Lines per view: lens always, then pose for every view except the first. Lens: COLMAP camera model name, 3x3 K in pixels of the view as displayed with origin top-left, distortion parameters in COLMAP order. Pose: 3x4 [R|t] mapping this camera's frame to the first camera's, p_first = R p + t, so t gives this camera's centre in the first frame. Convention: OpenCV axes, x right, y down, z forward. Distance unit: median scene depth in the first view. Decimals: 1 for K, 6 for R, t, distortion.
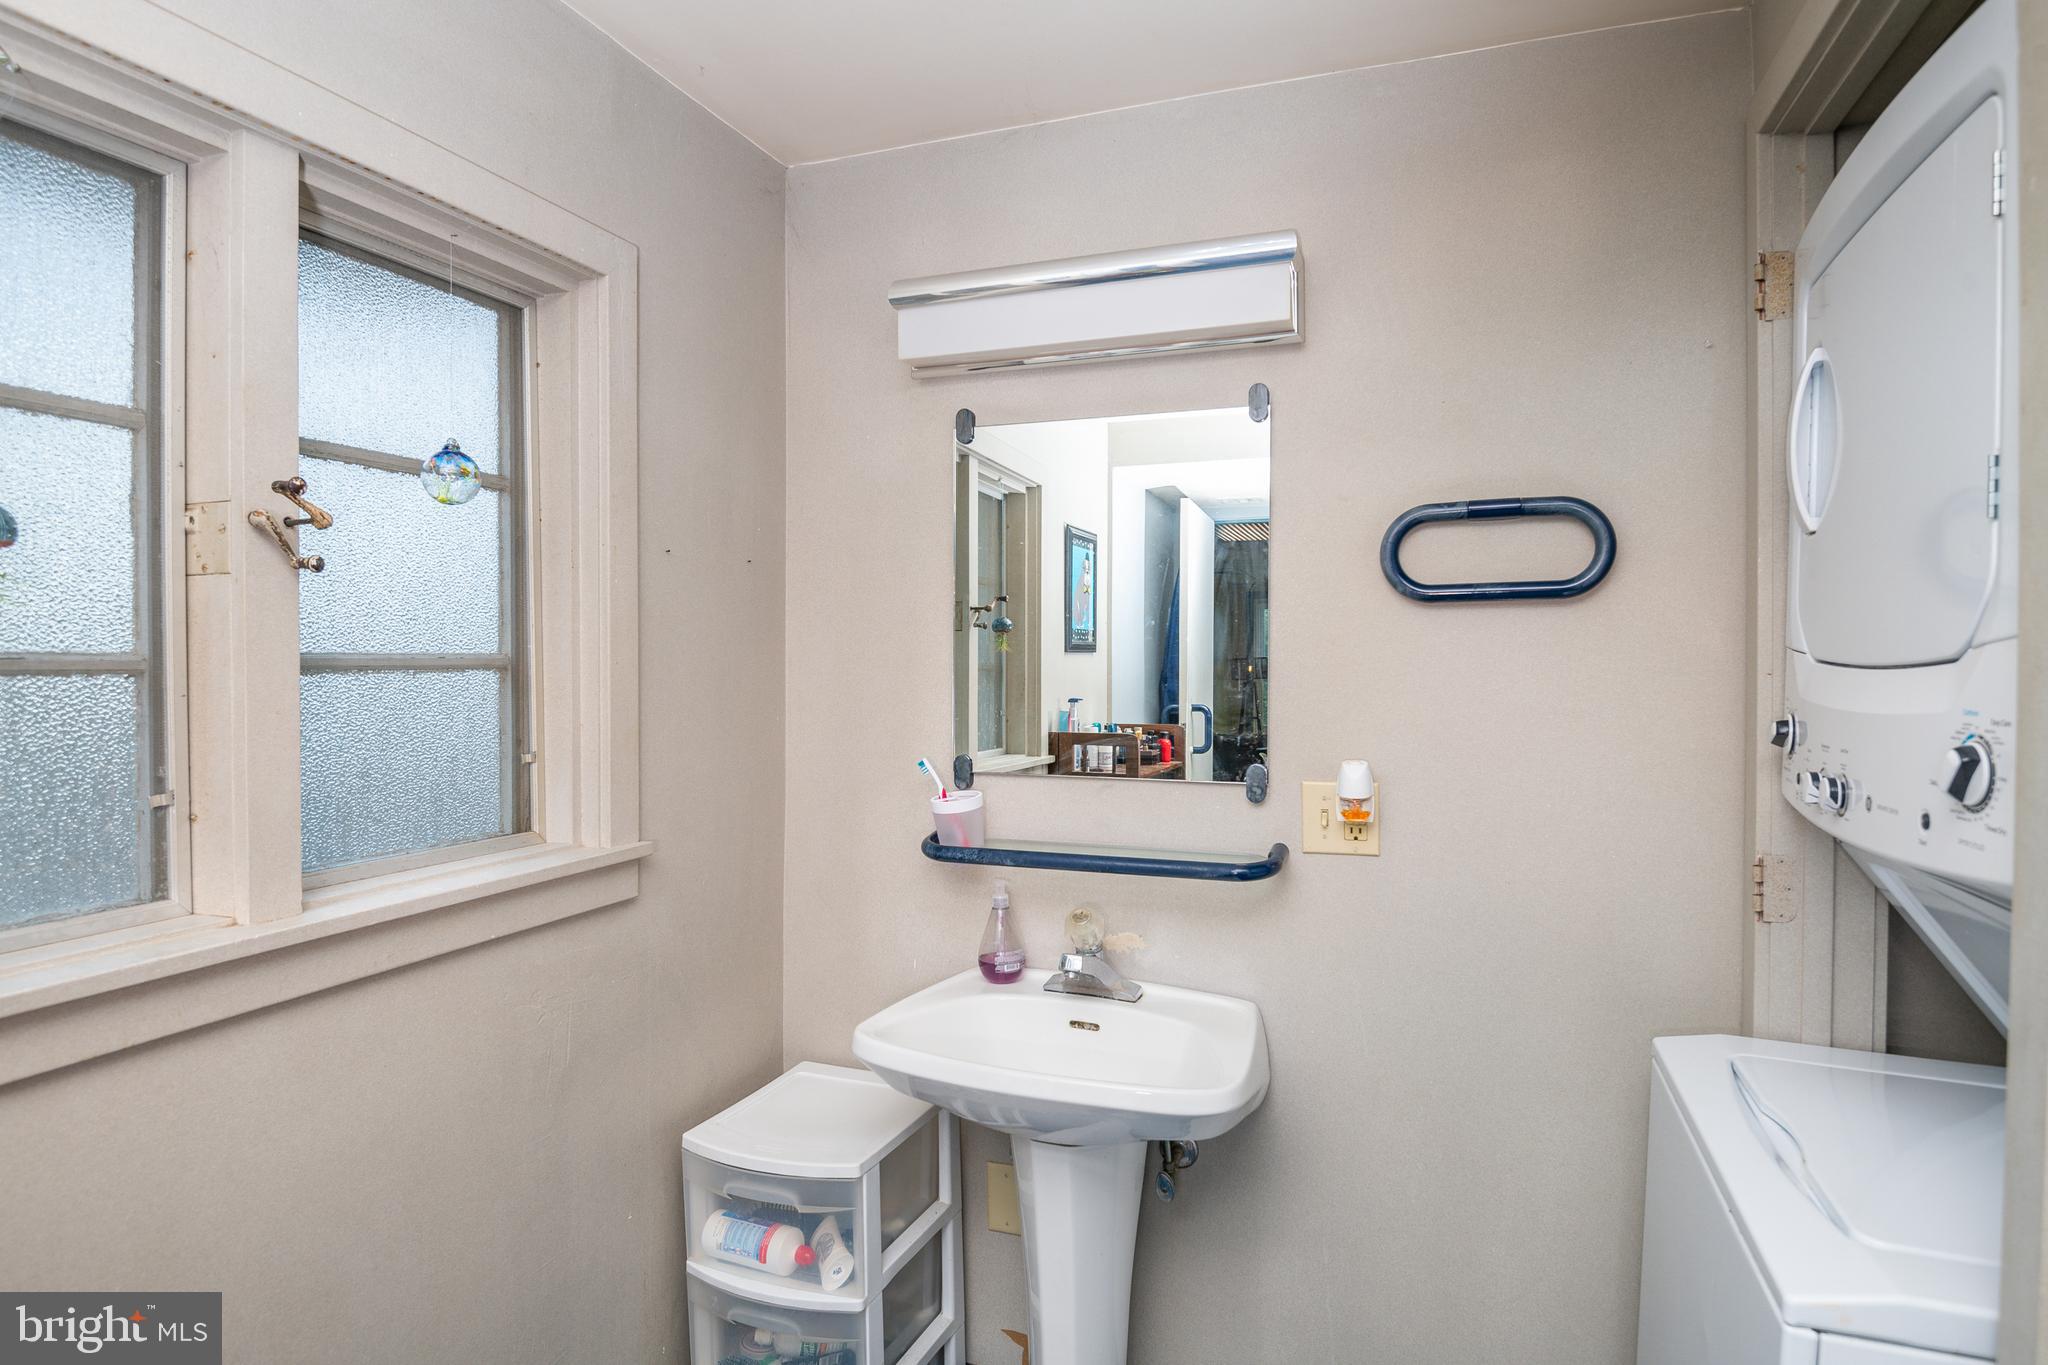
lens RADIAL K [[1154.0, 0, 996.5], [0, 1154.0, 647.9], [0, 0, 1]] dist [0.004765, -0.022433]
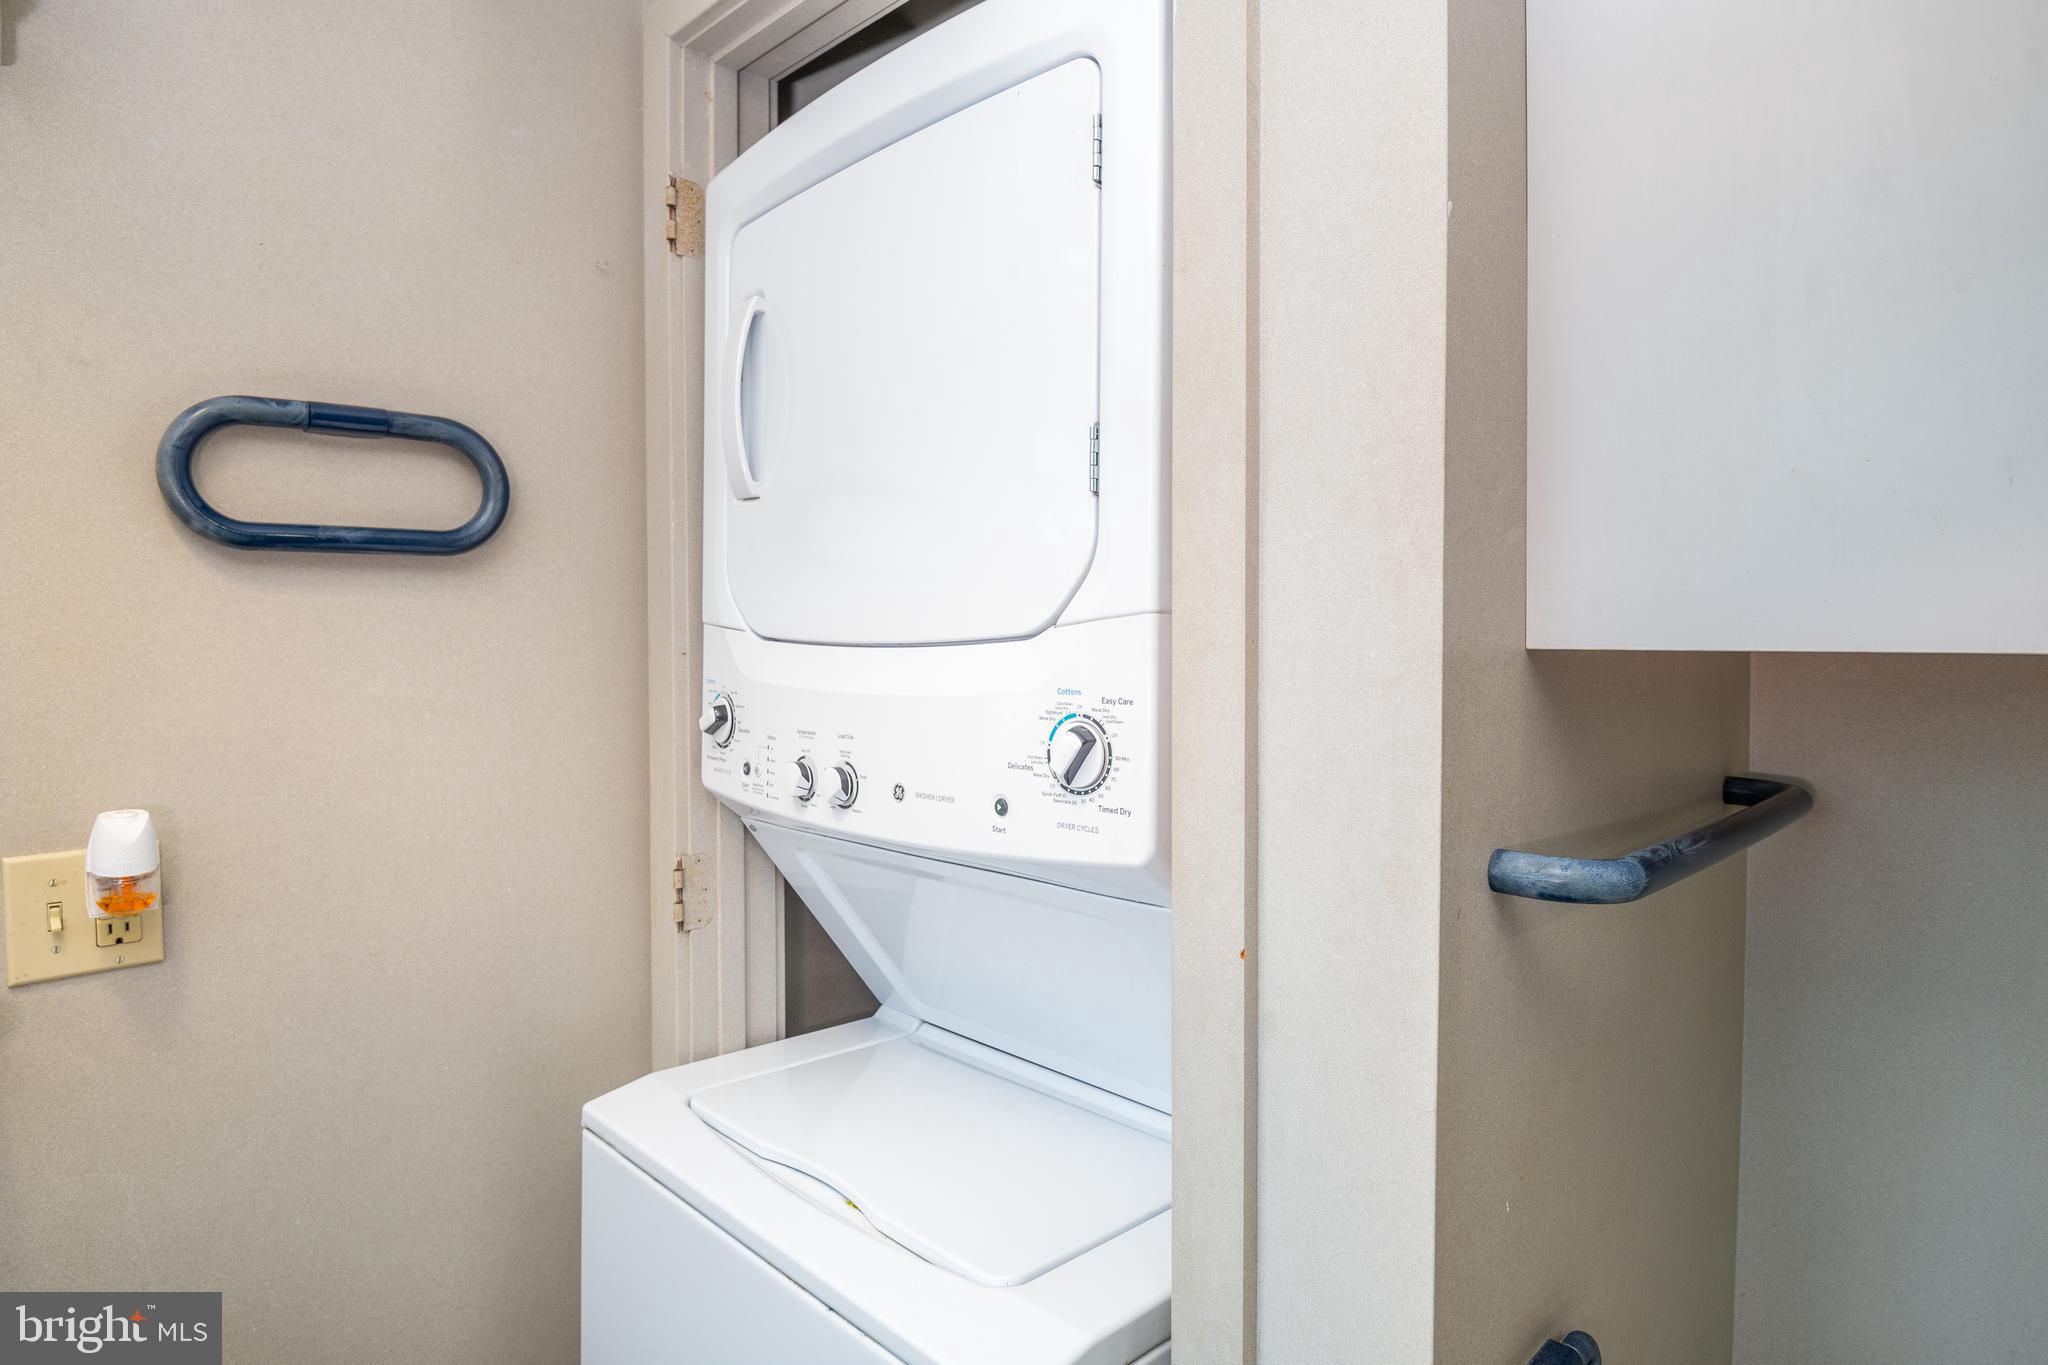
lens RADIAL K [[1154.0, 0, 996.5], [0, 1154.0, 647.9], [0, 0, 1]] dist [0.004765, -0.022433]
pose [[0.418787, -0.013077, 0.907991, -0.040339], [-0.005306, 0.999844, 0.016847, 0.002213], [-0.908069, -0.011873, 0.418652, 0.416746]]
